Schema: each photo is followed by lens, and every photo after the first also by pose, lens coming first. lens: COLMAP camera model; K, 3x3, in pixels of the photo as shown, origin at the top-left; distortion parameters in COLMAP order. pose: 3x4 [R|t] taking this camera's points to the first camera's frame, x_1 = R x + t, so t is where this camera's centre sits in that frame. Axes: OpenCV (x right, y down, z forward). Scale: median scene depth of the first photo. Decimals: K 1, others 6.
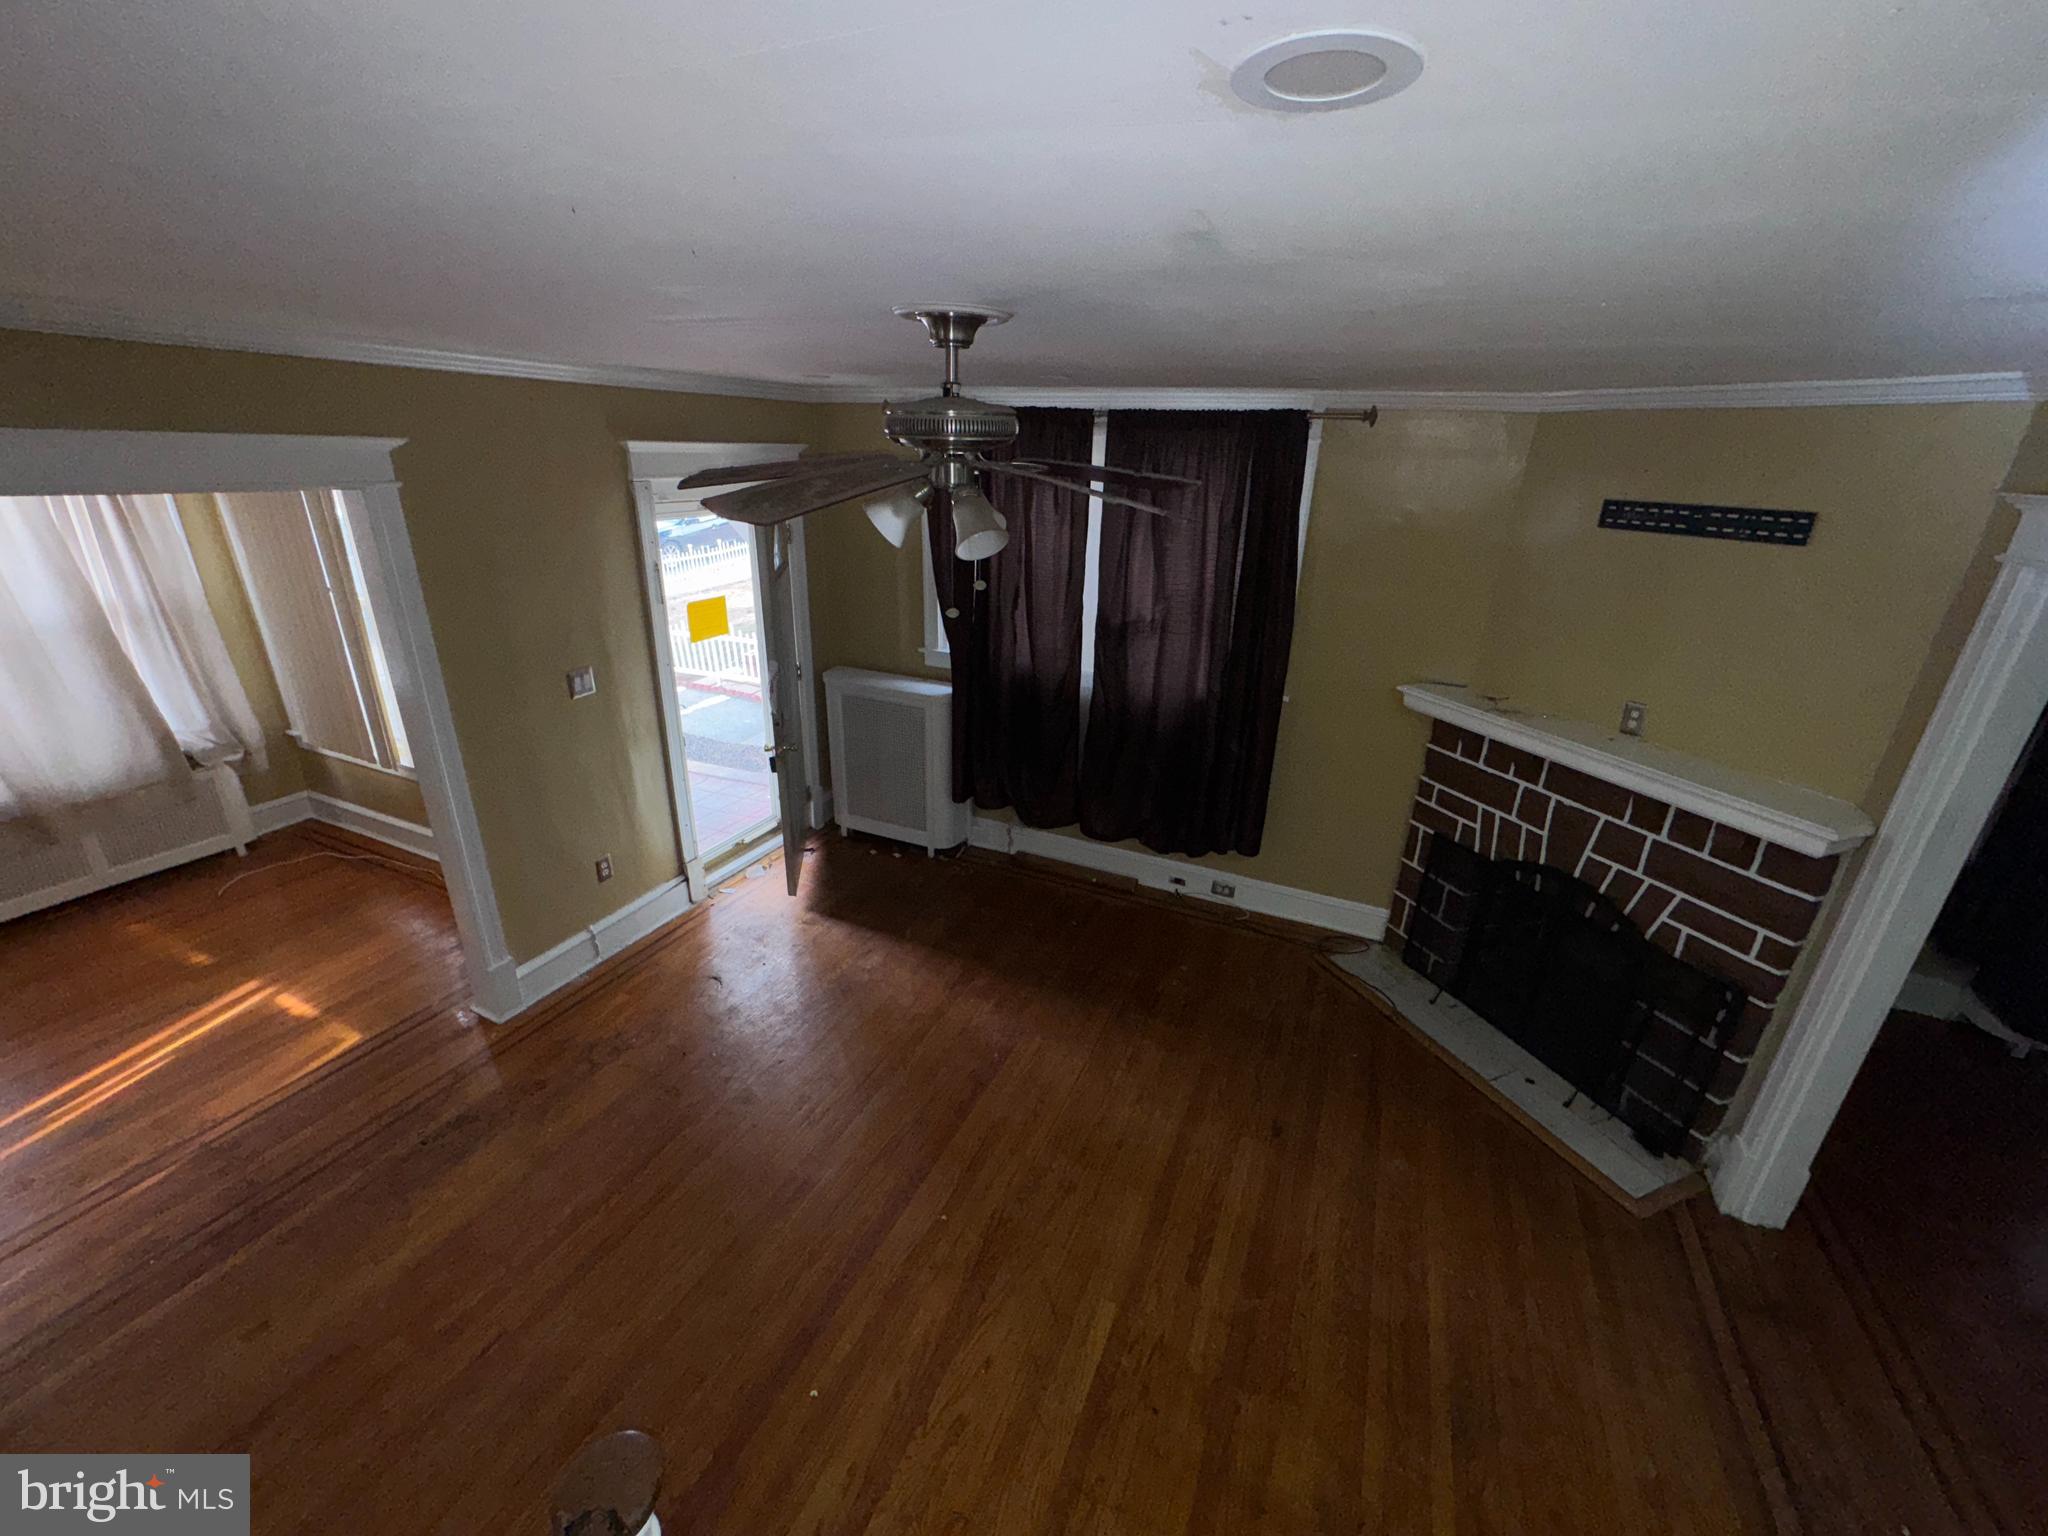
lens RADIAL K [[817.4, 0, 1020.6], [0, 817.4, 770.7], [0, 0, 1]] dist [-0.004305, 0.001012]
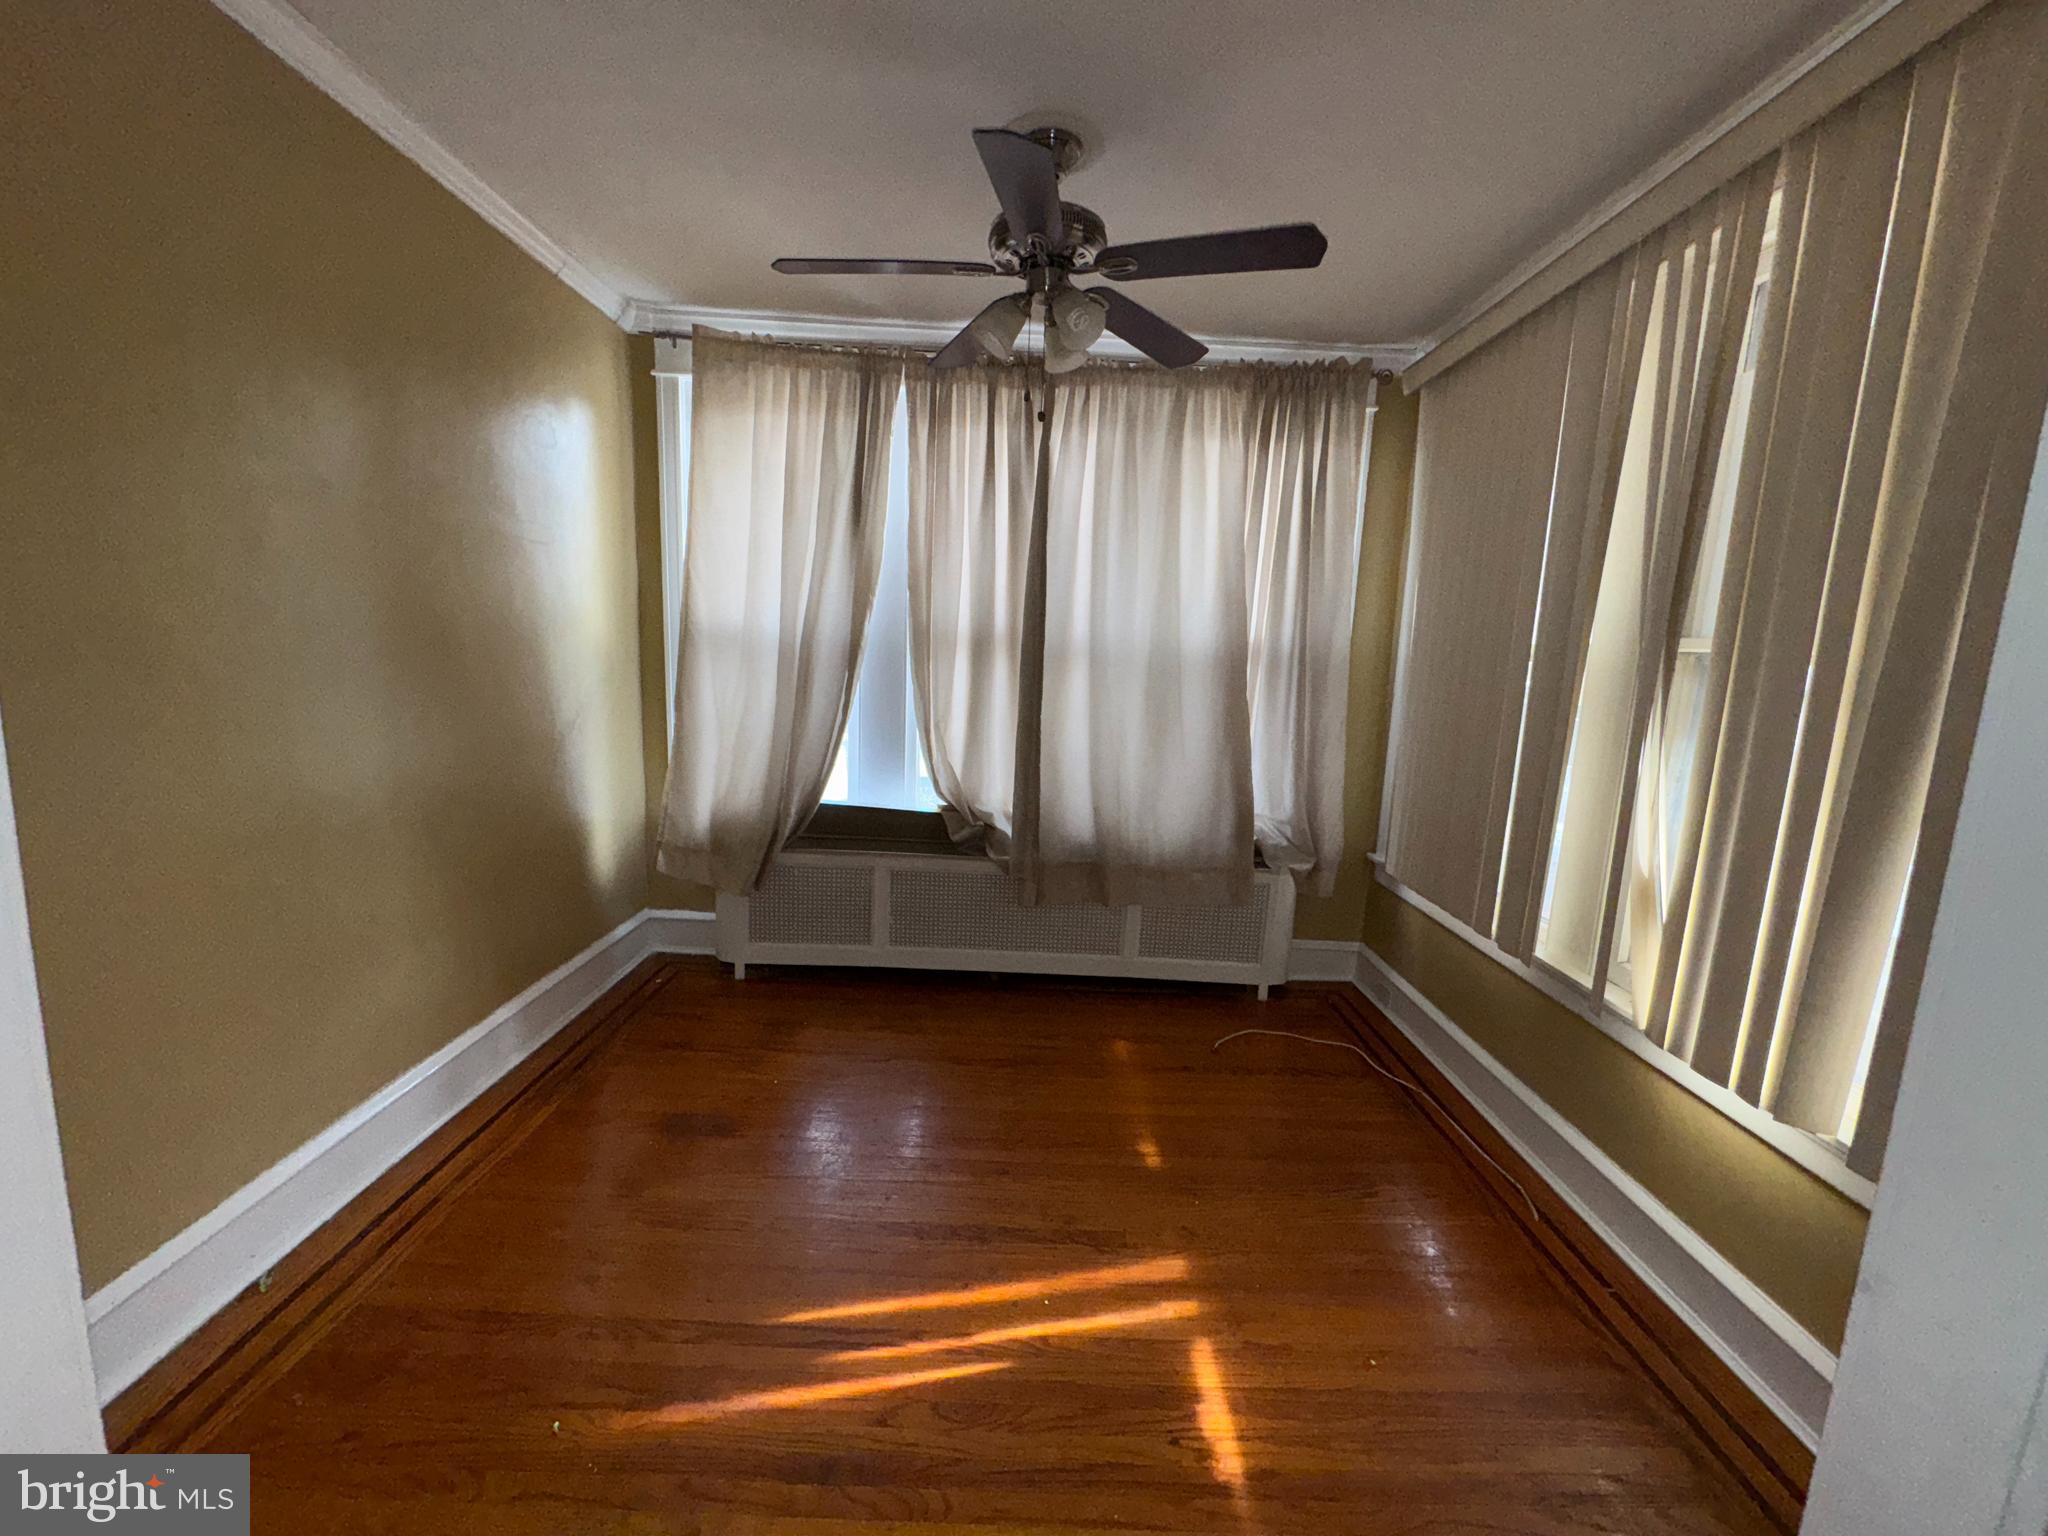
lens RADIAL K [[817.4, 0, 1024.3], [0, 817.4, 765.5], [0, 0, 1]] dist [-0.004305, 0.001012]
pose [[0.421669, 0.125741, -0.897989, -0.540219], [-0.365964, 0.929696, -0.041665, 0.024546], [0.829618, 0.346200, 0.438041, 0.562644]]
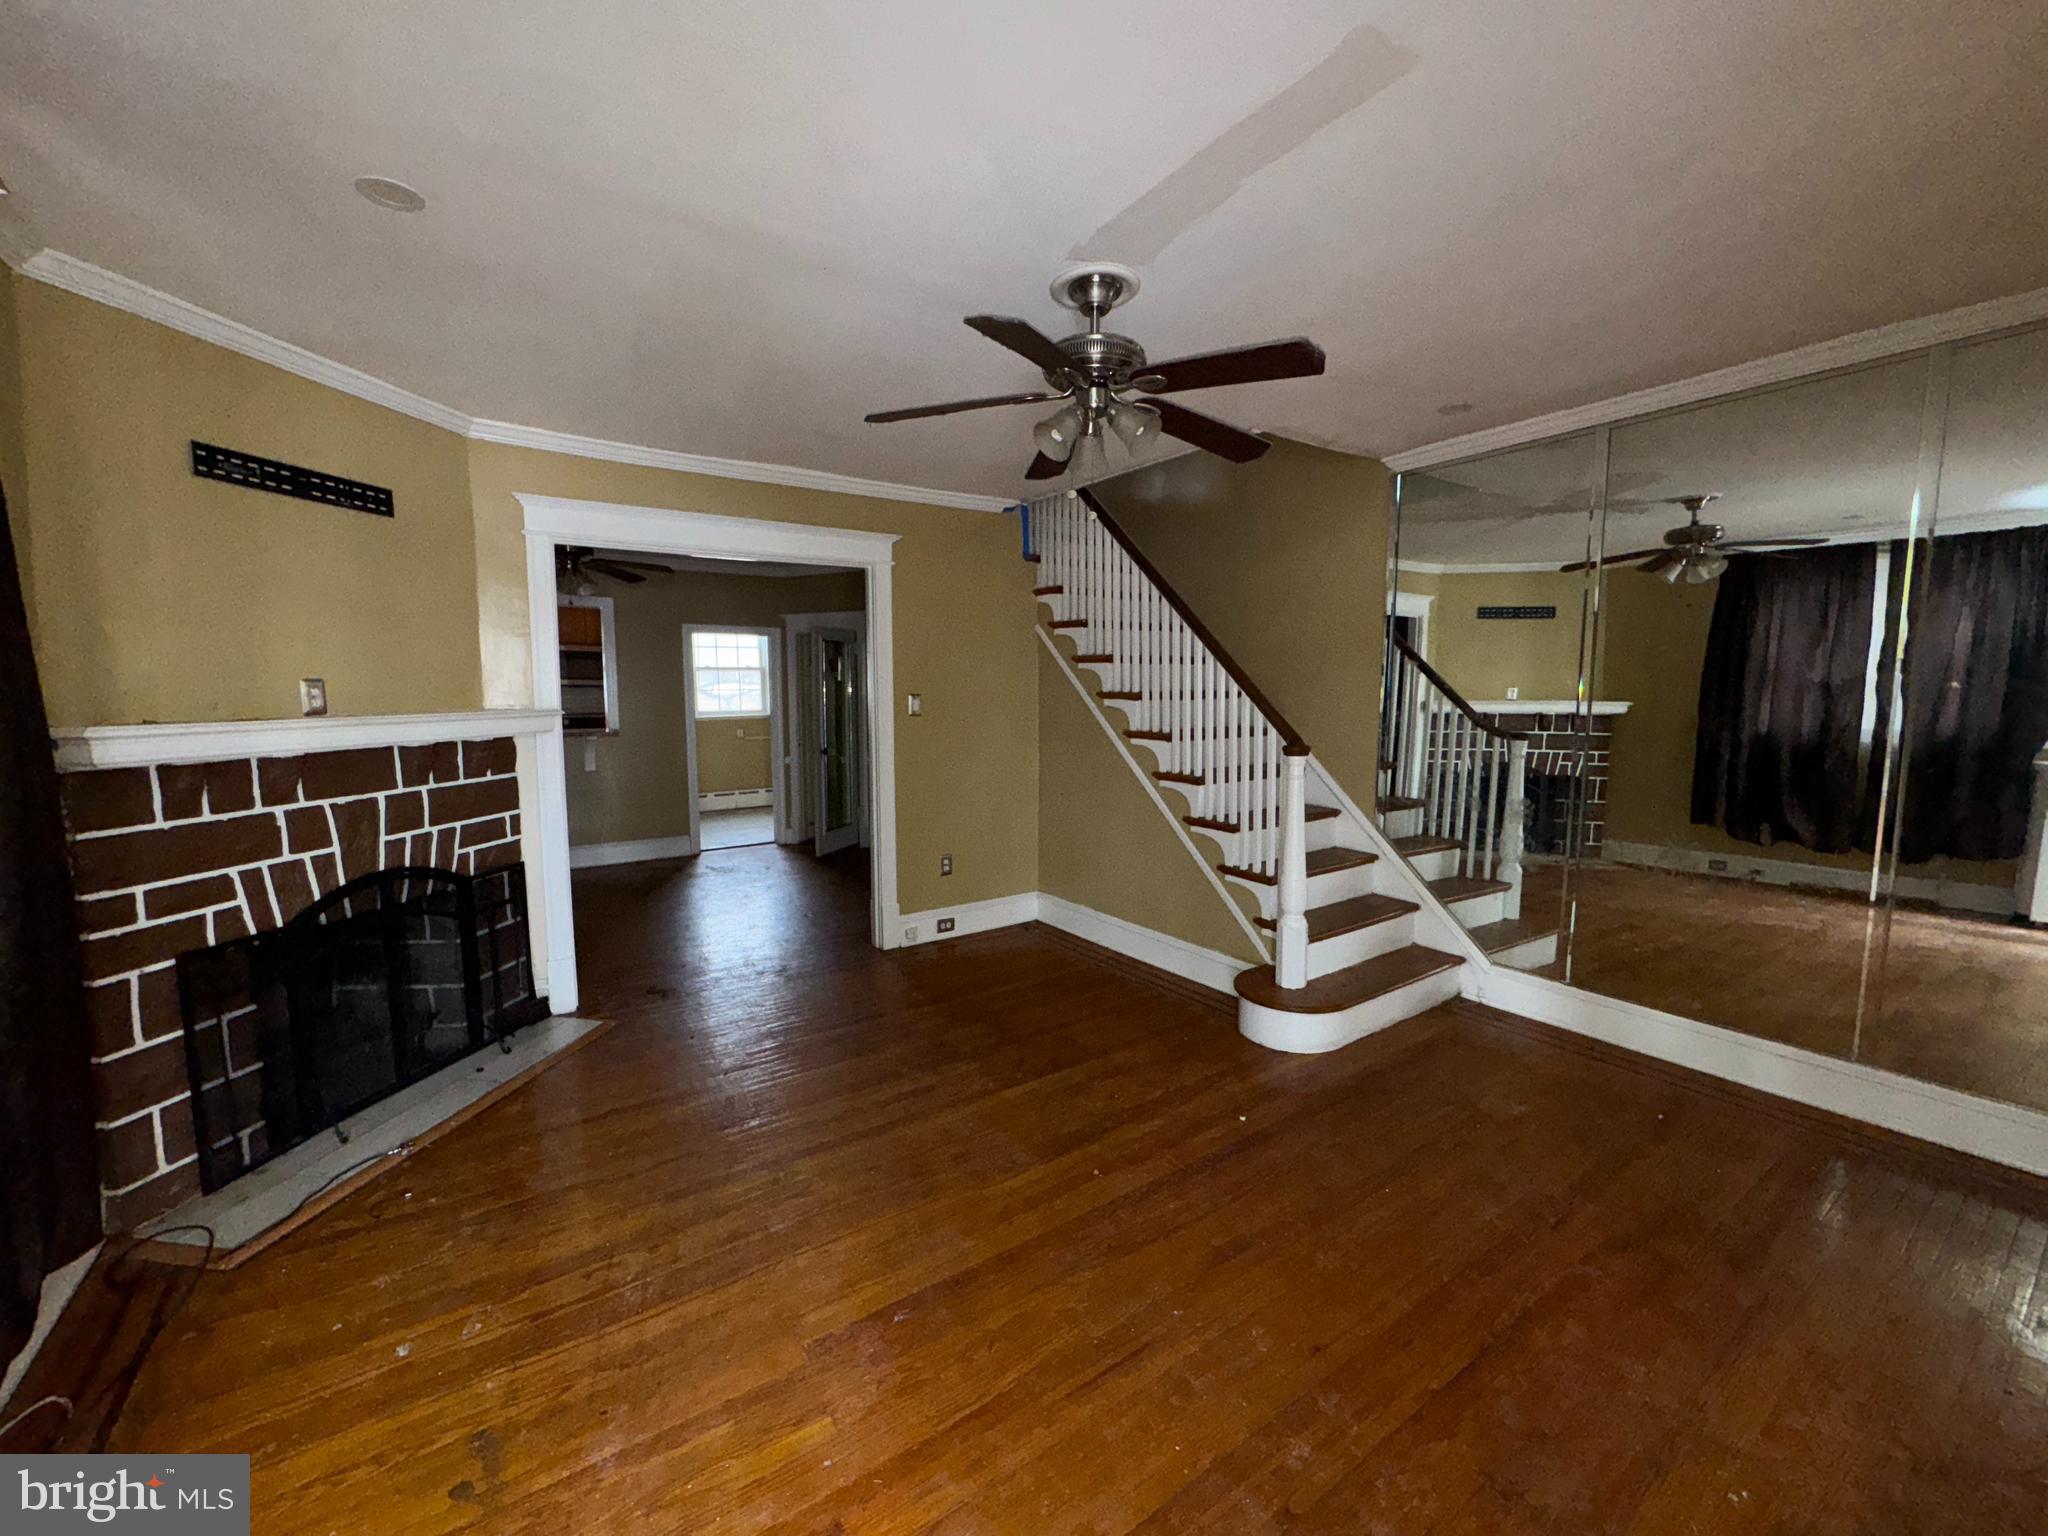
lens RADIAL K [[817.4, 0, 1023.0], [0, 817.4, 771.3], [0, 0, 1]] dist [-0.004305, 0.001012]
pose [[-0.857296, -0.078189, 0.508853, -0.327355], [0.171030, 0.889010, 0.424748, -0.196134], [-0.485585, 0.451164, -0.748771, 1.081616]]
